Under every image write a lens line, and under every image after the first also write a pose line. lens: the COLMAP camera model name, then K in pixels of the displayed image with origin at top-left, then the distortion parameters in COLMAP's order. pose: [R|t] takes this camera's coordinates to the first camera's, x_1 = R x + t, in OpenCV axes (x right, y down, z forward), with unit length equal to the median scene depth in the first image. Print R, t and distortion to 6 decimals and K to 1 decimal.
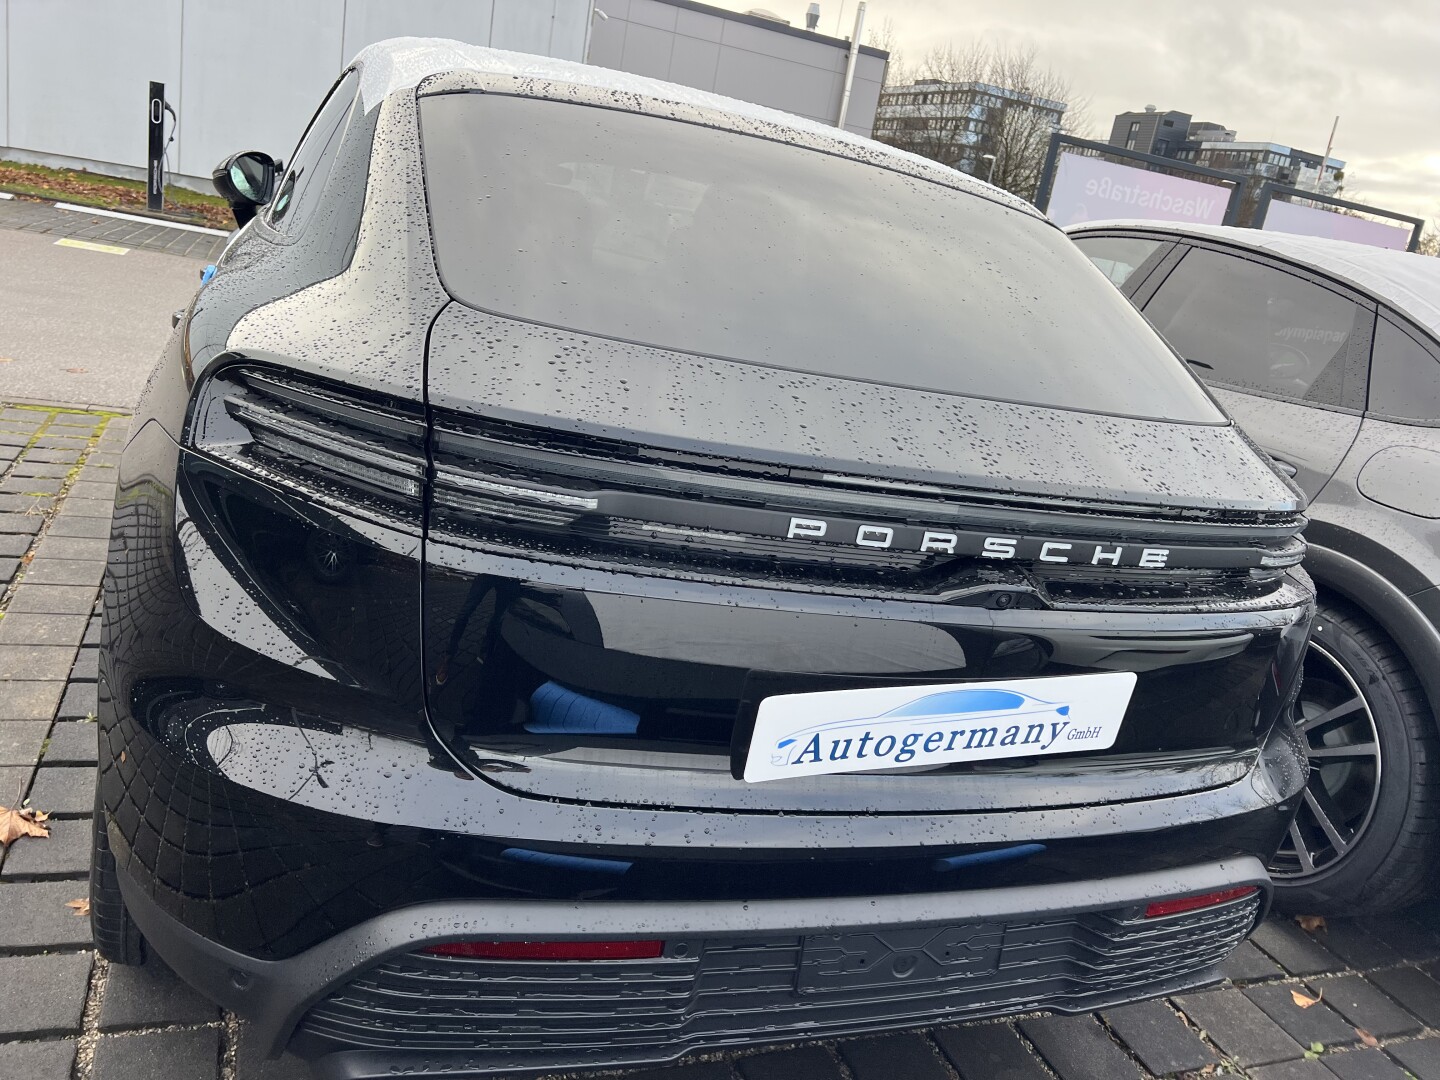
lens RADIAL K [[1094.0, 0, 716.6], [0, 1094.0, 537.2], [0, 0, 1]] dist [0.065409, -0.076844]
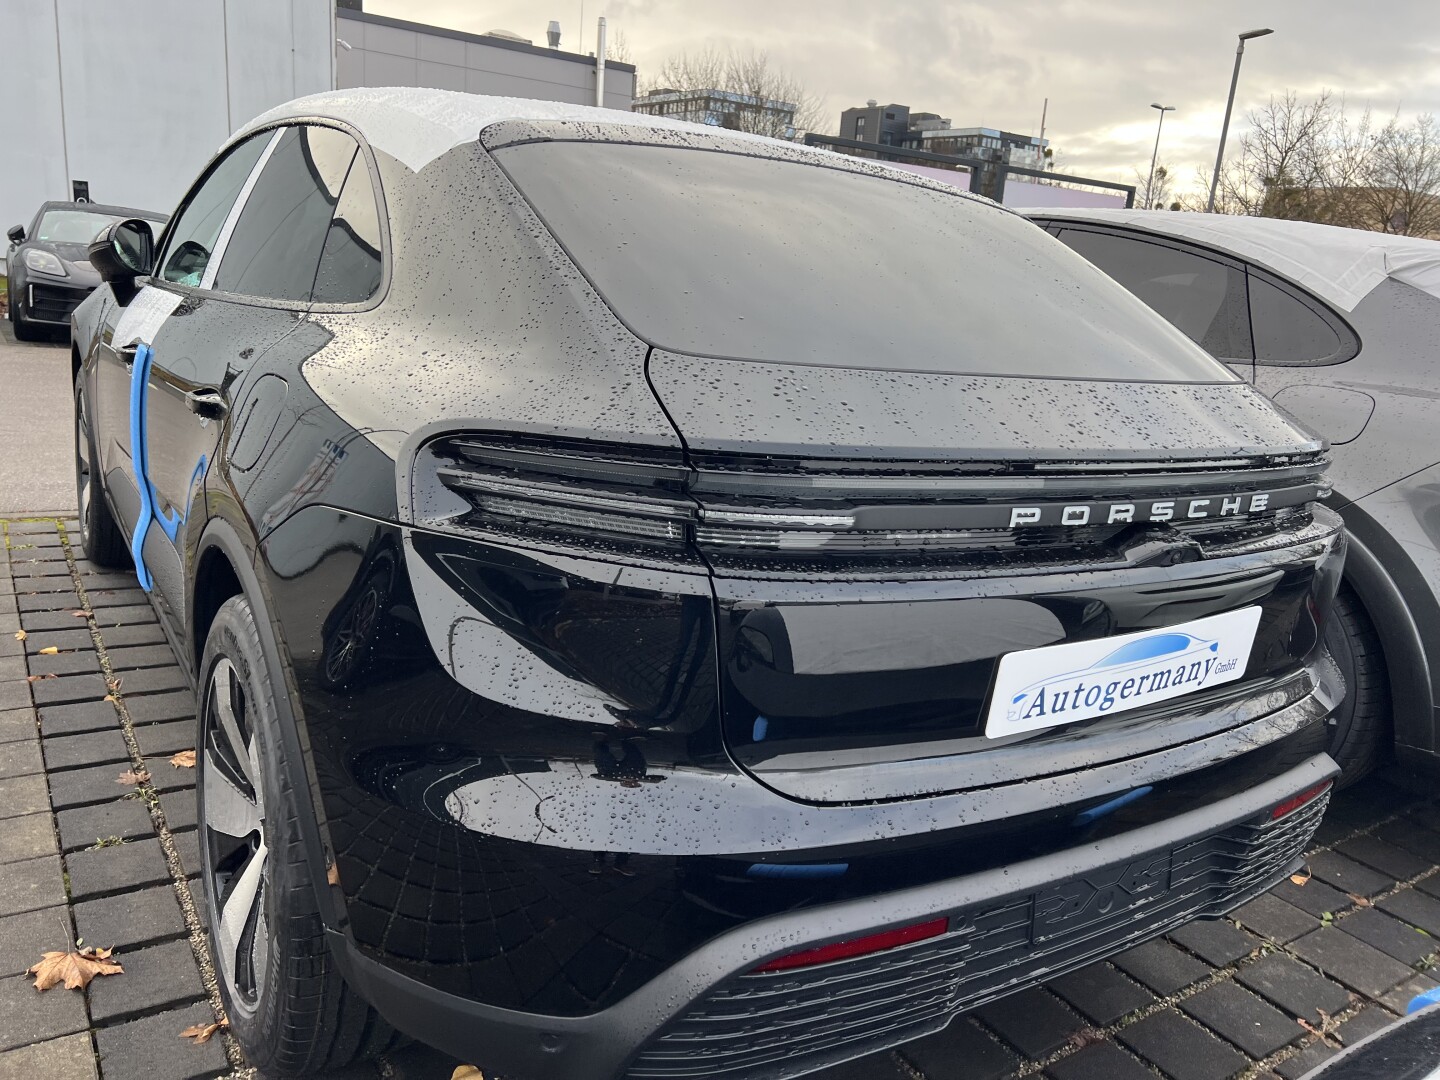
lens RADIAL K [[1094.7, 0, 715.0], [0, 1094.7, 555.4], [0, 0, 1]] dist [0.059746, -0.071663]
pose [[0.971865, -0.146300, 0.184594, -0.329604], [0.145744, 0.989182, 0.016652, -0.025617], [-0.185033, 0.010720, 0.982674, -0.012078]]
